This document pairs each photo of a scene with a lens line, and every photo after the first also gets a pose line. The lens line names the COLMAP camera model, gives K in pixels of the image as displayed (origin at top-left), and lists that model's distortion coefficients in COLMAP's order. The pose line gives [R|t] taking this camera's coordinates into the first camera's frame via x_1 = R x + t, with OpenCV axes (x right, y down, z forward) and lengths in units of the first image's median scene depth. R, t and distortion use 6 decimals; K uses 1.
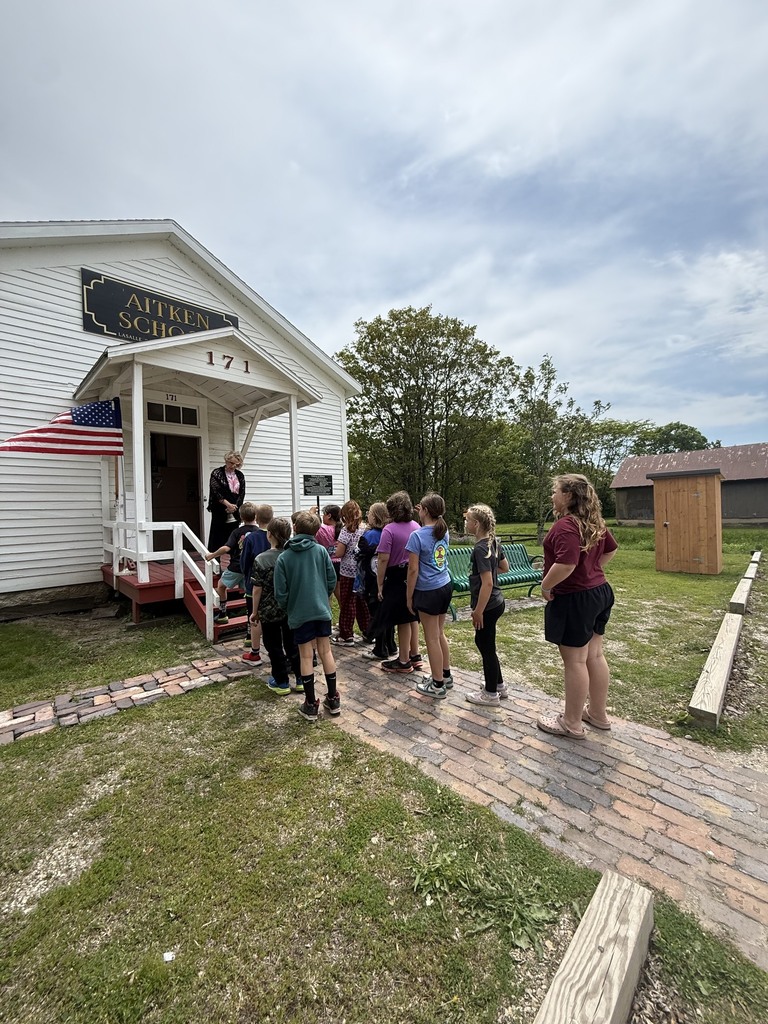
lens RADIAL K [[408.8, 0, 383.2], [0, 408.8, 510.7], [0, 0, 1]] dist [0.000040, 0.000012]
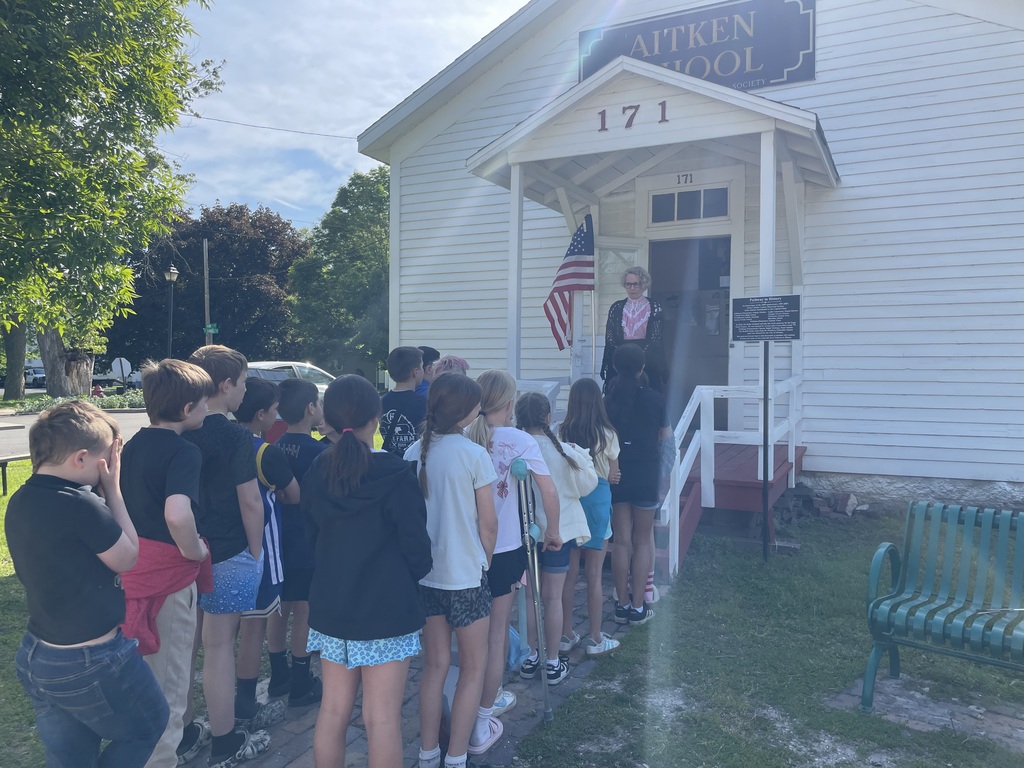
lens RADIAL K [[781.5, 0, 511.6], [0, 781.5, 382.0], [0, 0, 1]] dist [0.005813, 0.001263]
pose [[0.312017, 0.044863, -0.949017, 0.536771], [-0.006268, 0.998960, 0.045163, -0.024442], [0.950056, -0.008143, 0.311974, 0.393888]]
